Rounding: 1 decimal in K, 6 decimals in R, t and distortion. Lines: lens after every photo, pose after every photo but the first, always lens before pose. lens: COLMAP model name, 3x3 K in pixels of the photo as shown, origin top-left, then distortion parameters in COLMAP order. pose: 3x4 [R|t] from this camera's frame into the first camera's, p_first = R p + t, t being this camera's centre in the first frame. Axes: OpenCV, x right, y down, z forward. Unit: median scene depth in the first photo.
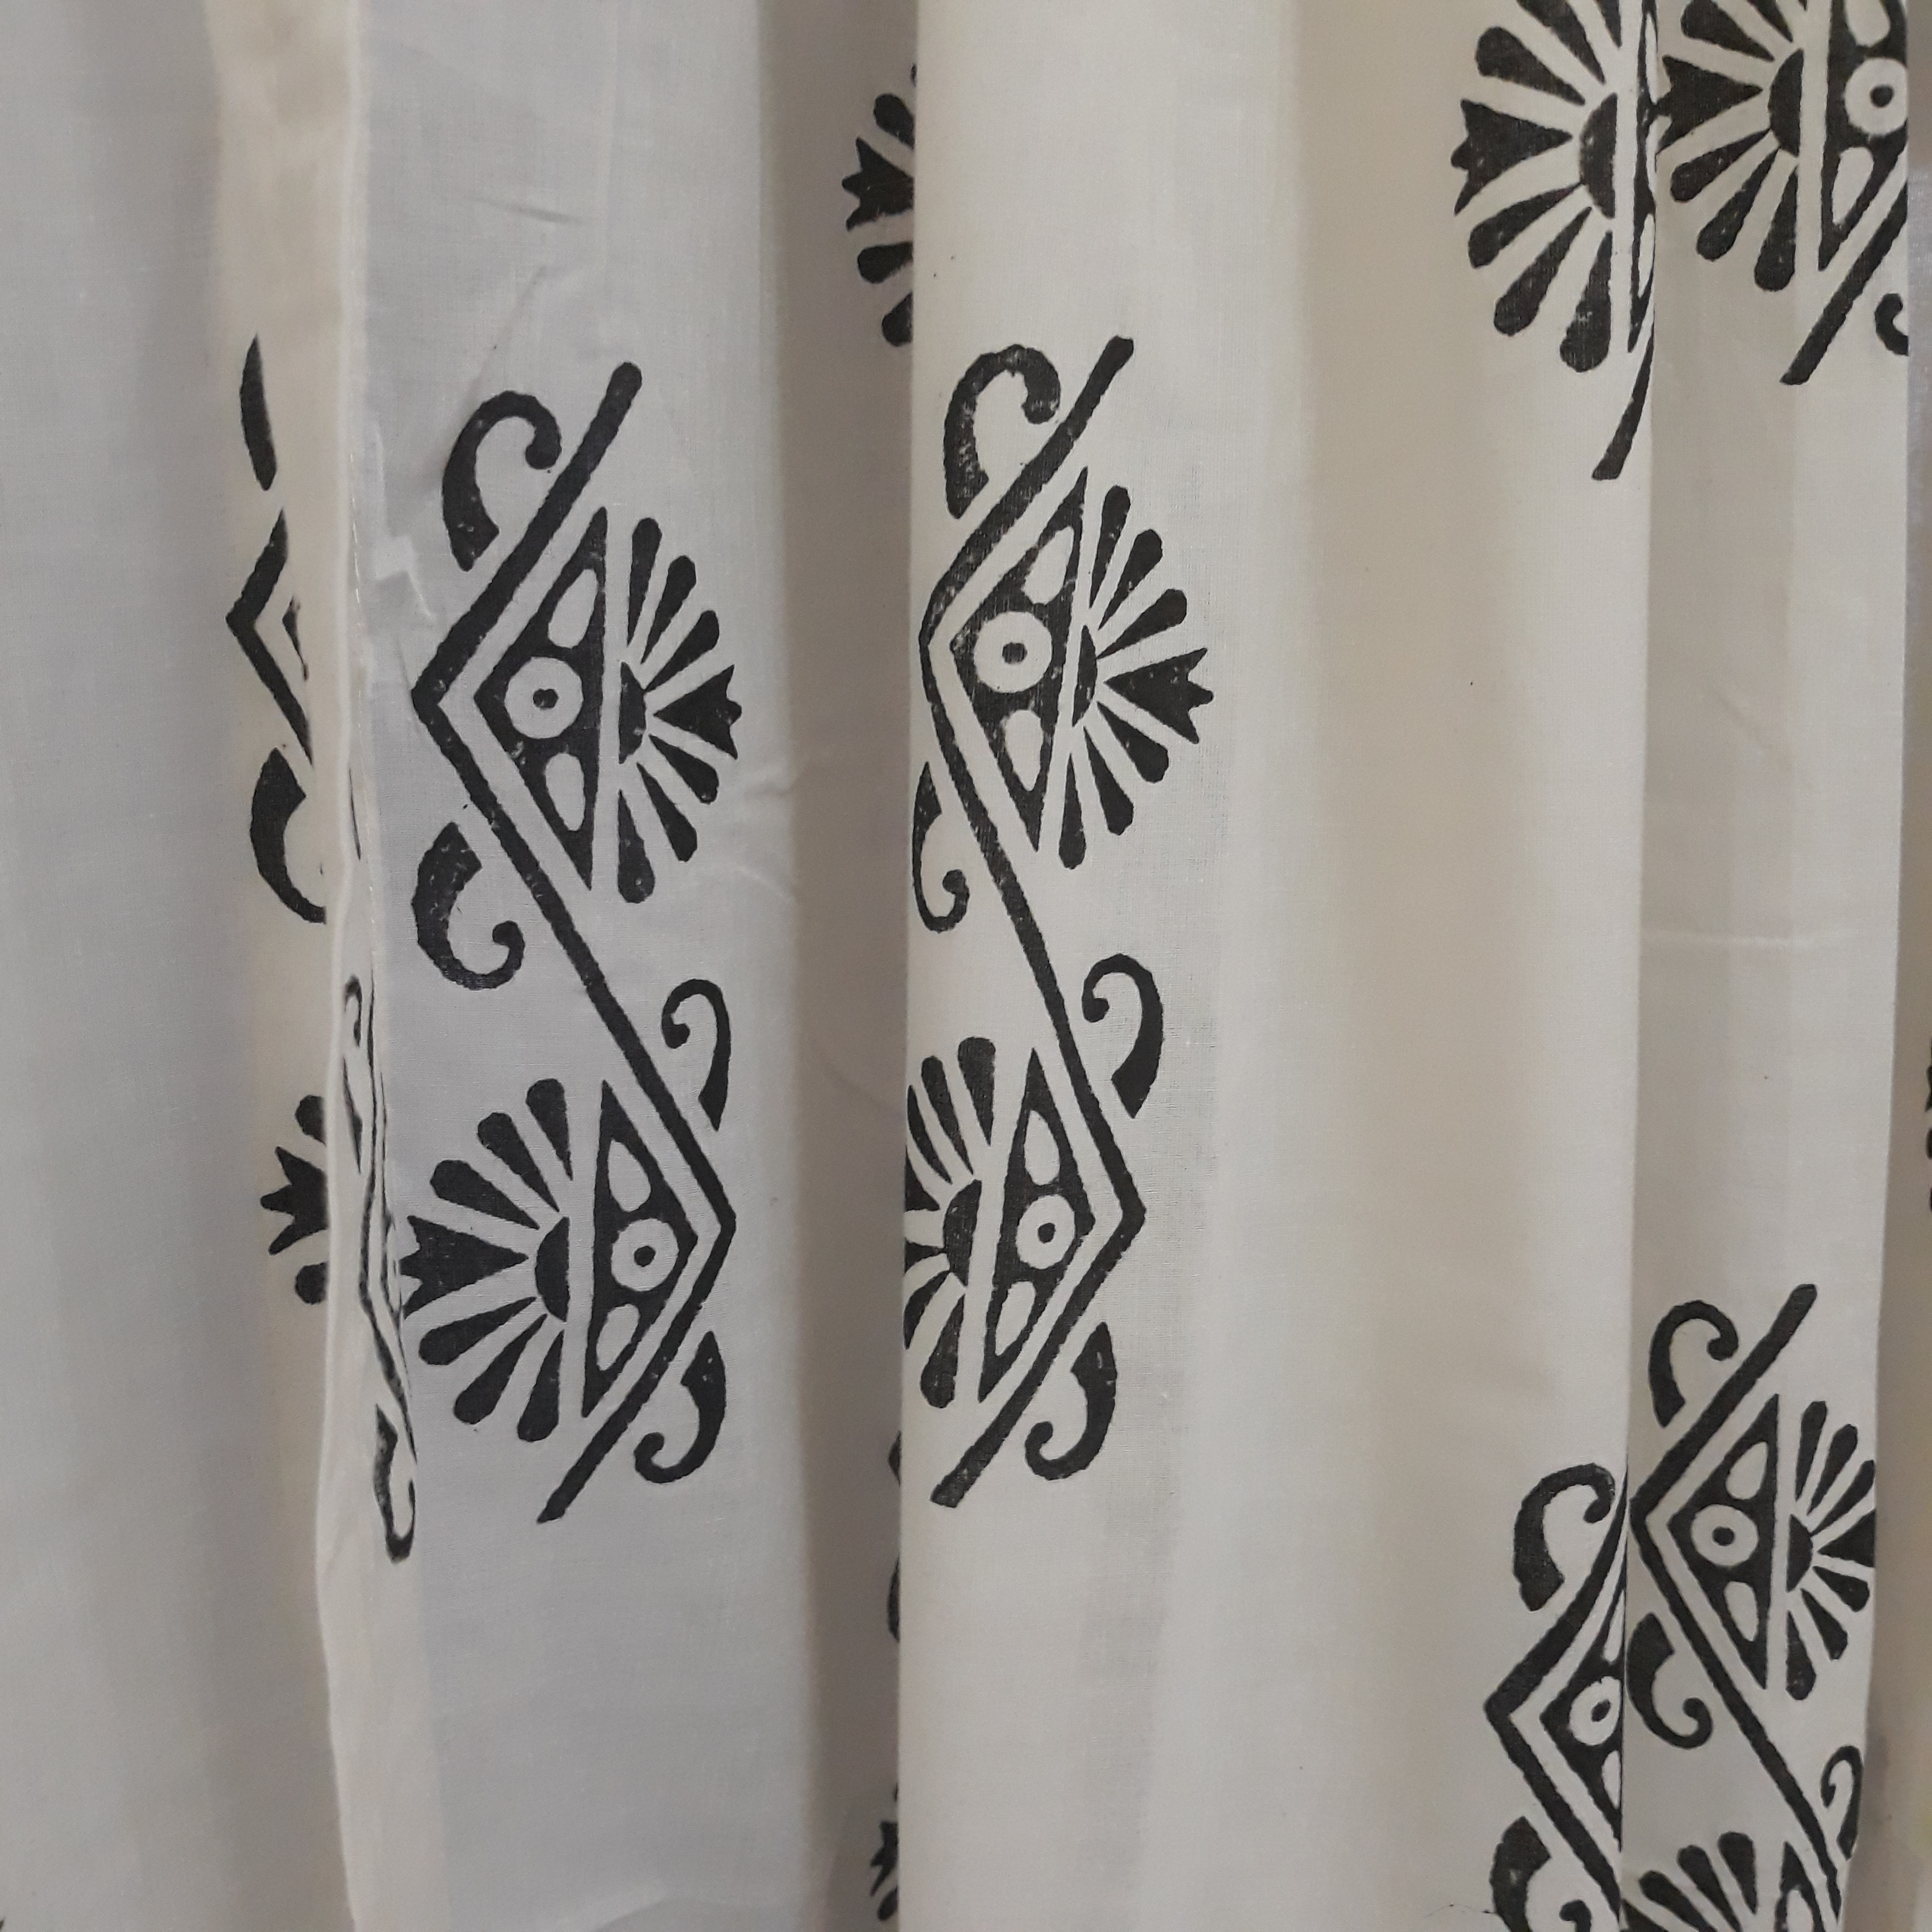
lens RADIAL K [[2131.9, 0, 1007.8], [0, 2131.9, 964.6], [0, 0, 1]] dist [0.008915, 0.000000]
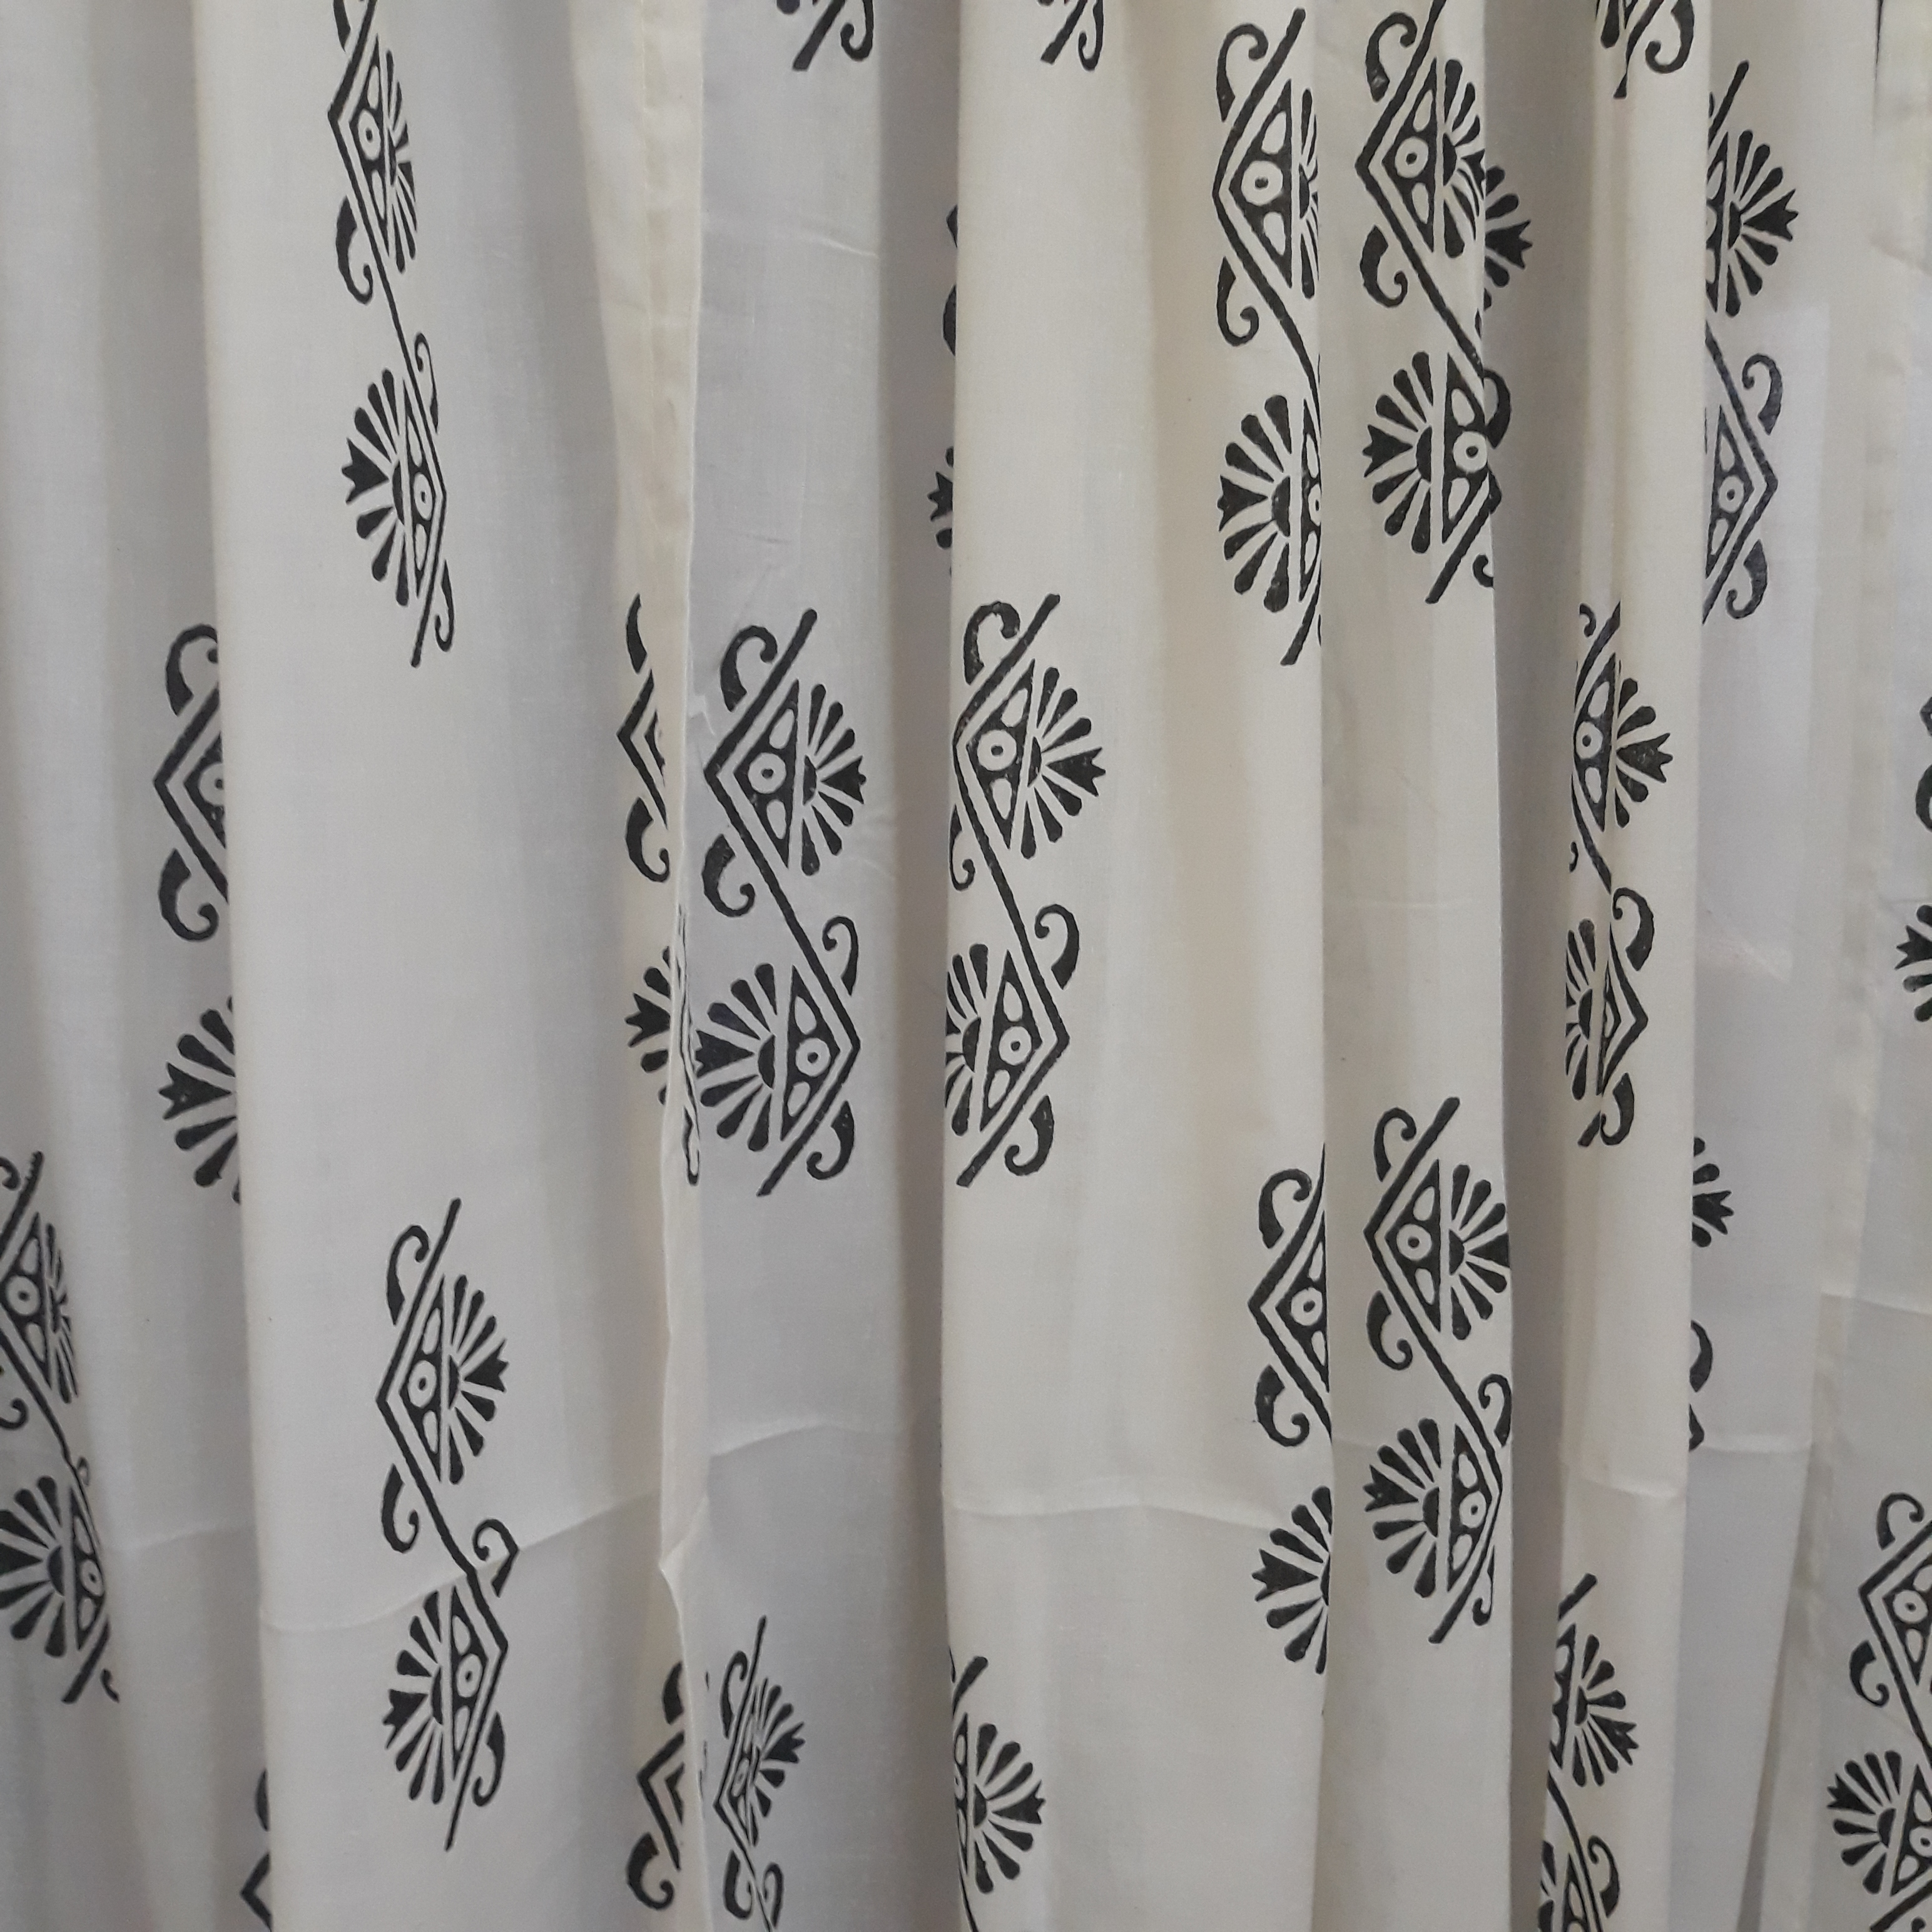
lens RADIAL K [[2131.9, 0, 974.6], [0, 2131.9, 958.2], [0, 0, 1]] dist [0.008915, 0.000000]
pose [[0.993643, 0.008332, -0.112270, 0.199532], [-0.011928, 0.999436, -0.031400, 0.107592], [0.111945, 0.032540, 0.993182, -0.946585]]
